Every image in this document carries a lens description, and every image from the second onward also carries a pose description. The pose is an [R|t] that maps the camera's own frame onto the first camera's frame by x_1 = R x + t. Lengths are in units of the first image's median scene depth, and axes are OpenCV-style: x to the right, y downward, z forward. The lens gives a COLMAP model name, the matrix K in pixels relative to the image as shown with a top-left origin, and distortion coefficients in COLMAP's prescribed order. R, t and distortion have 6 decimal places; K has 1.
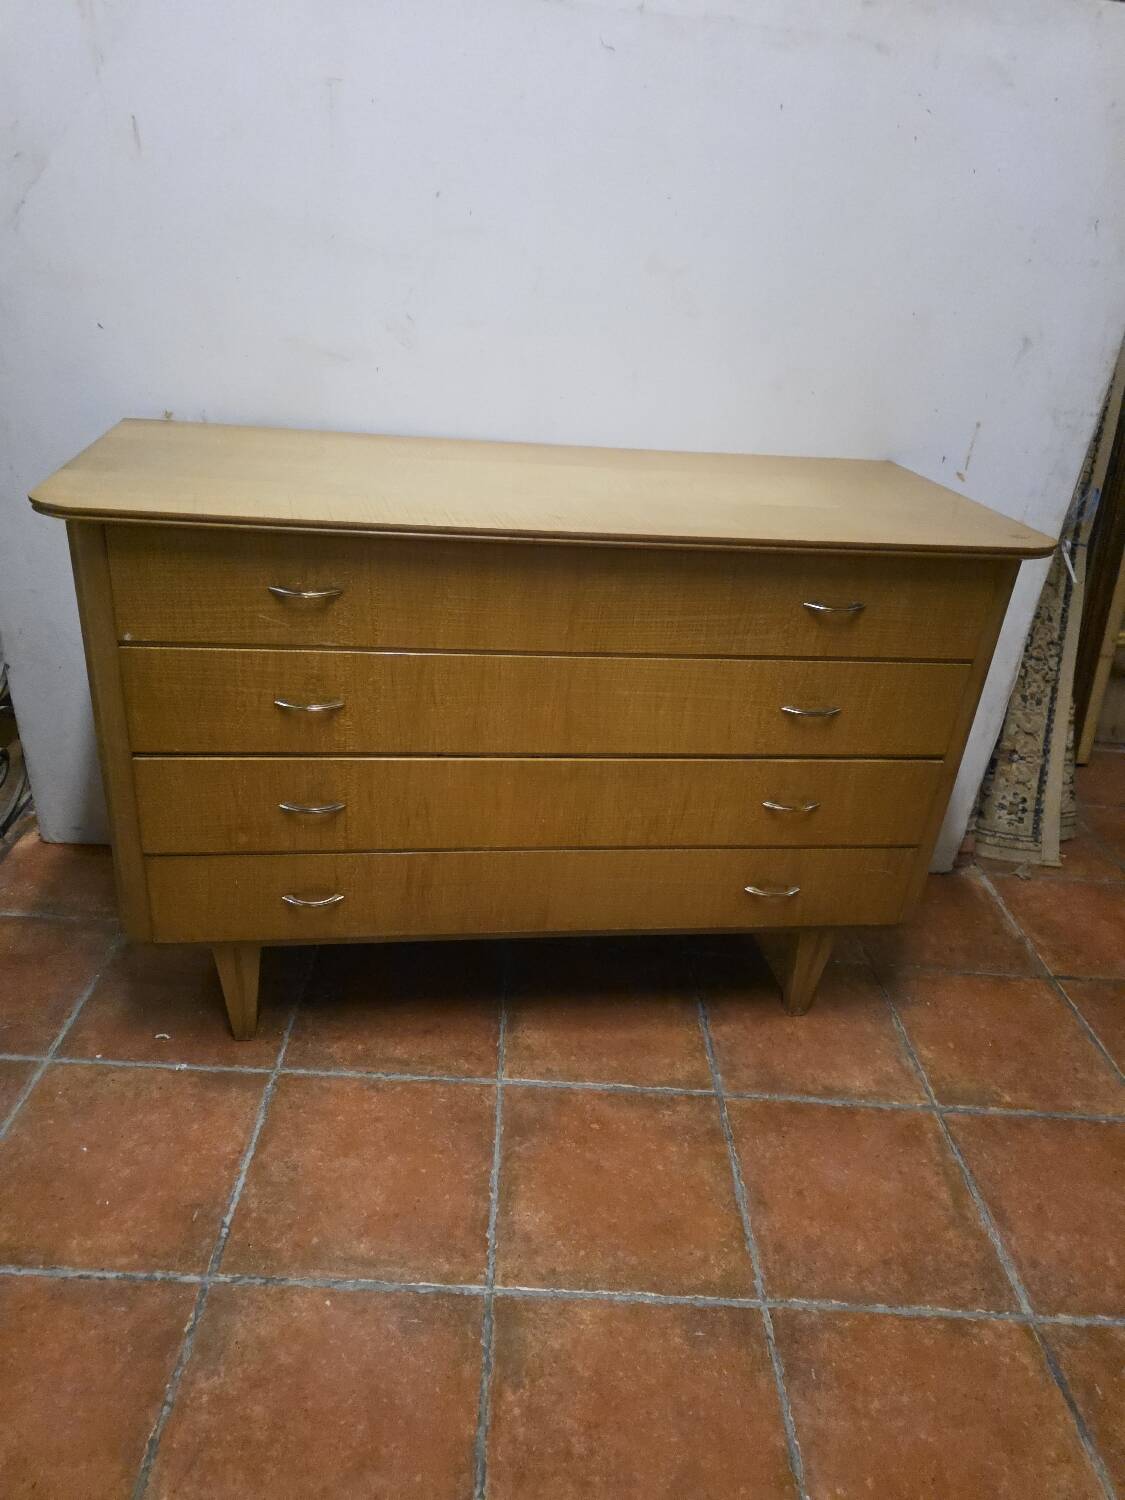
lens RADIAL K [[1026.9, 0, 556.3], [0, 1026.9, 738.2], [0, 0, 1]] dist [0.039286, -0.025620]
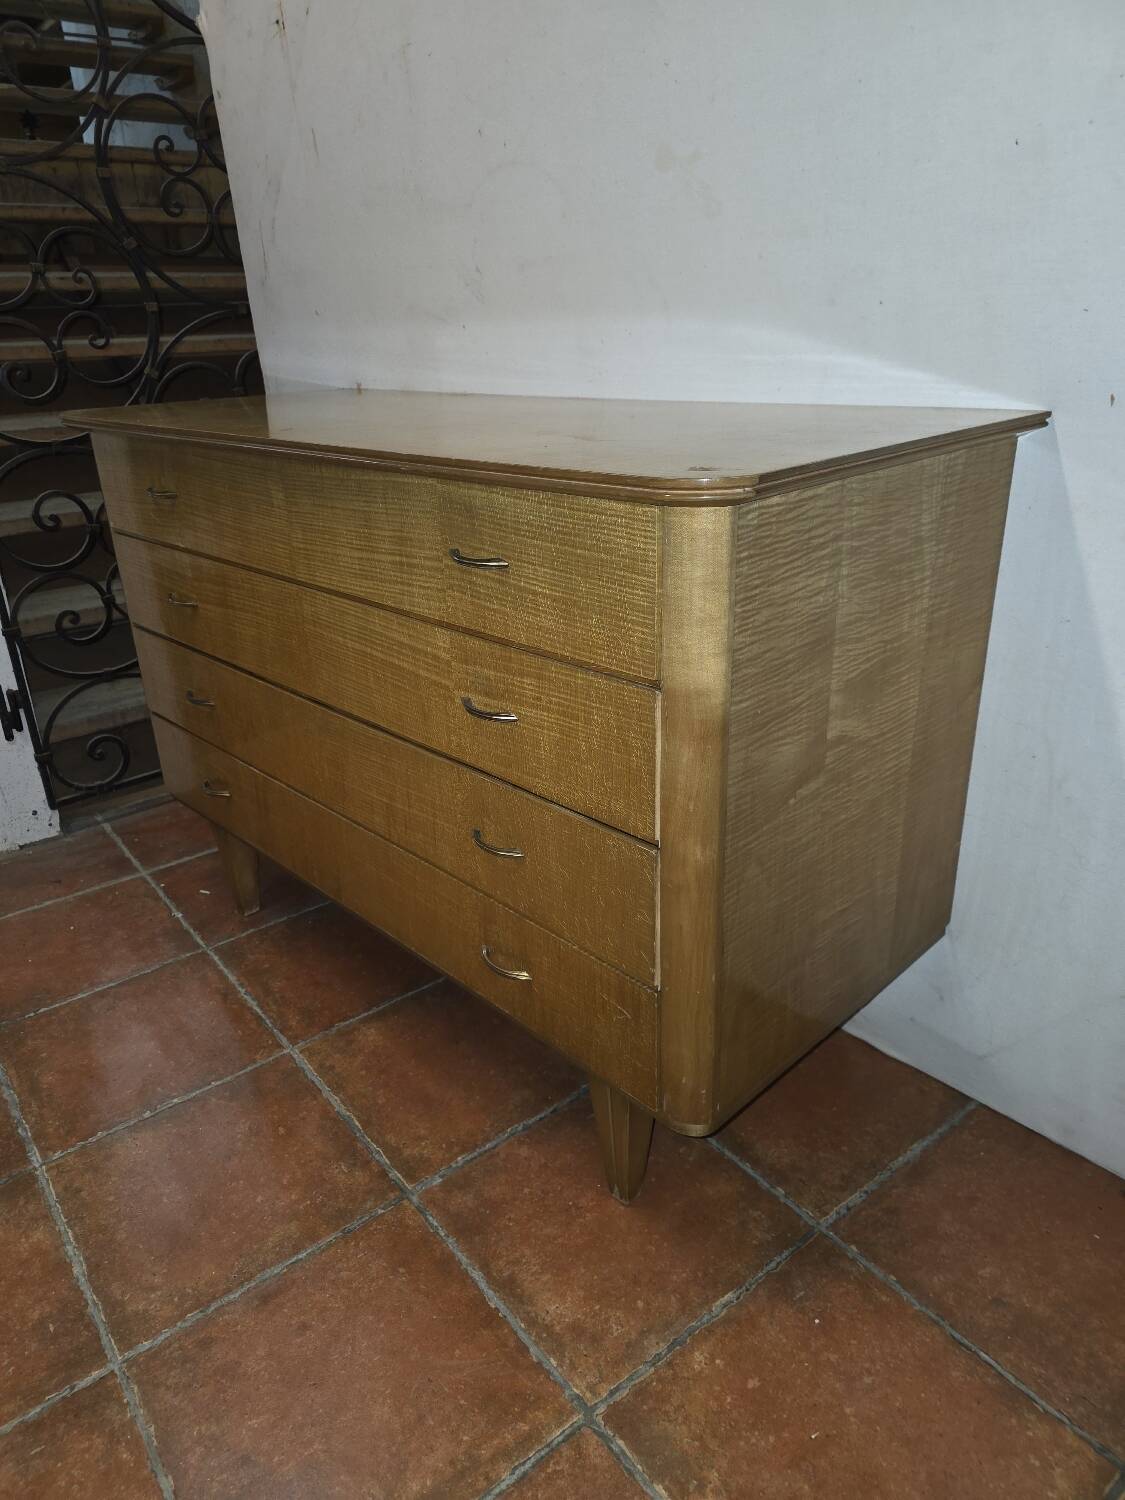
lens RADIAL K [[1031.4, 0, 539.4], [0, 1031.4, 745.1], [0, 0, 1]] dist [0.031033, -0.018089]
pose [[0.584801, 0.211058, -0.783238, 0.893504], [-0.277338, 0.959394, 0.051453, -0.054176], [0.762293, 0.187132, 0.619589, 0.624779]]
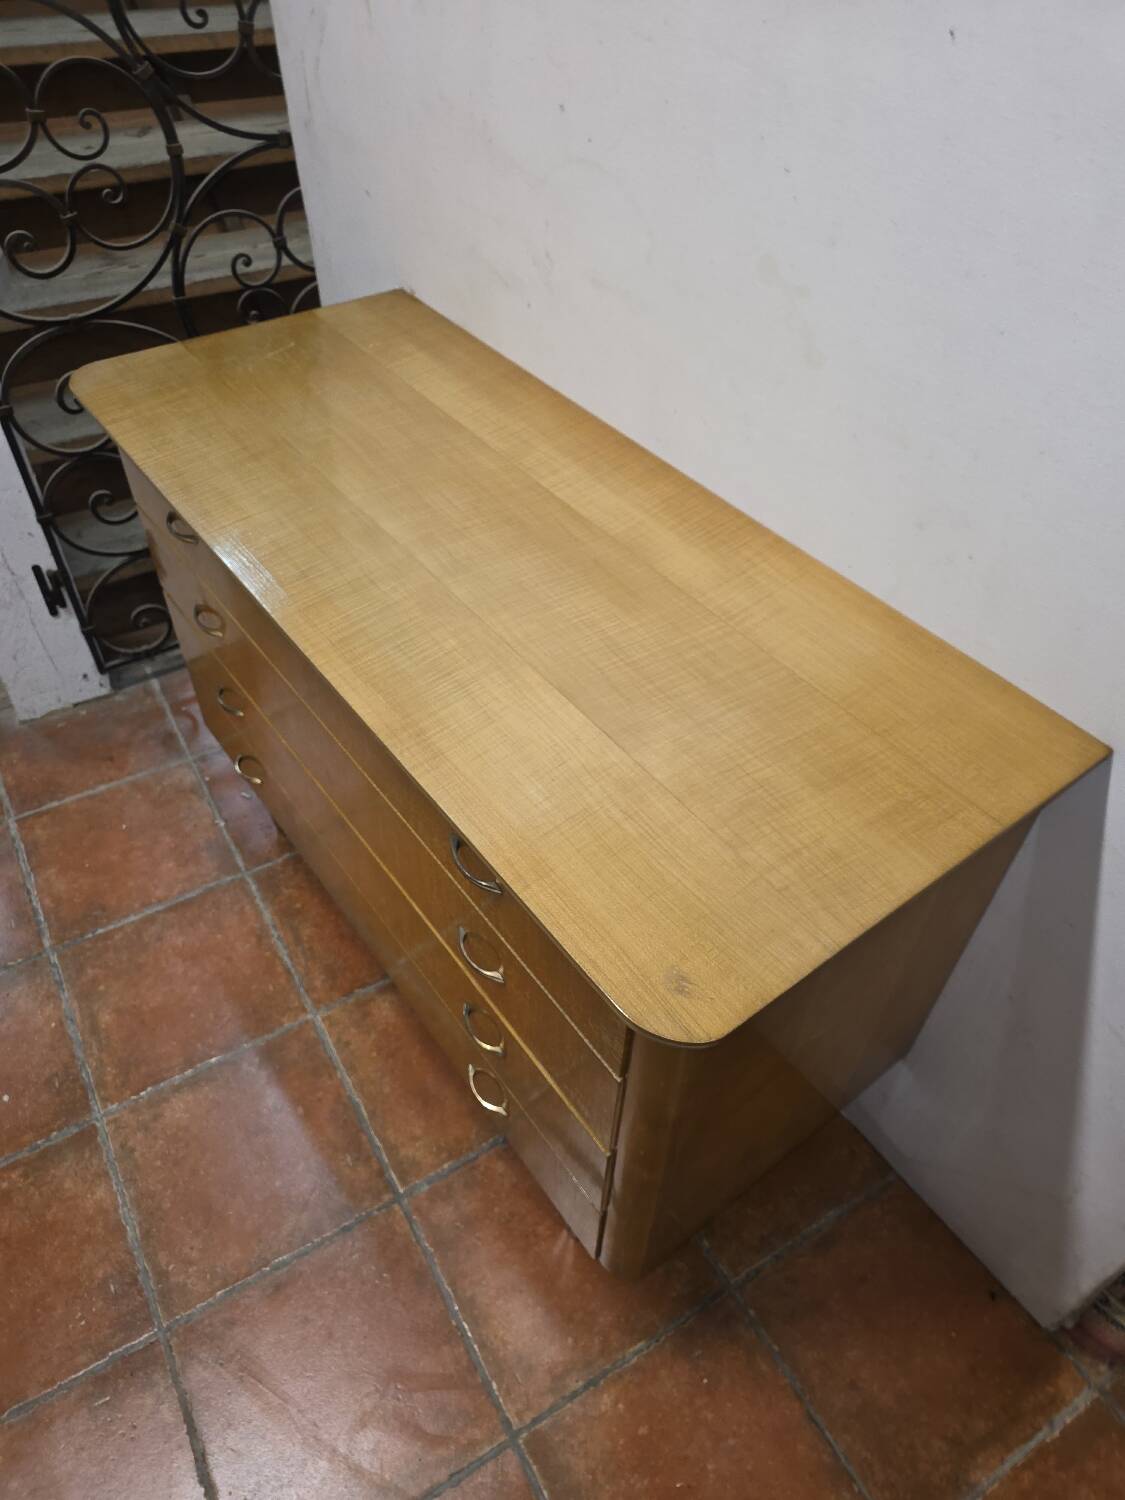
lens RADIAL K [[1035.6, 0, 555.6], [0, 1035.6, 754.8], [0, 0, 1]] dist [0.042730, -0.035016]
pose [[0.499375, 0.566377, -0.655623, 0.735767], [-0.369712, 0.823681, 0.429957, -0.526613], [0.783542, 0.027682, 0.620722, 0.605326]]
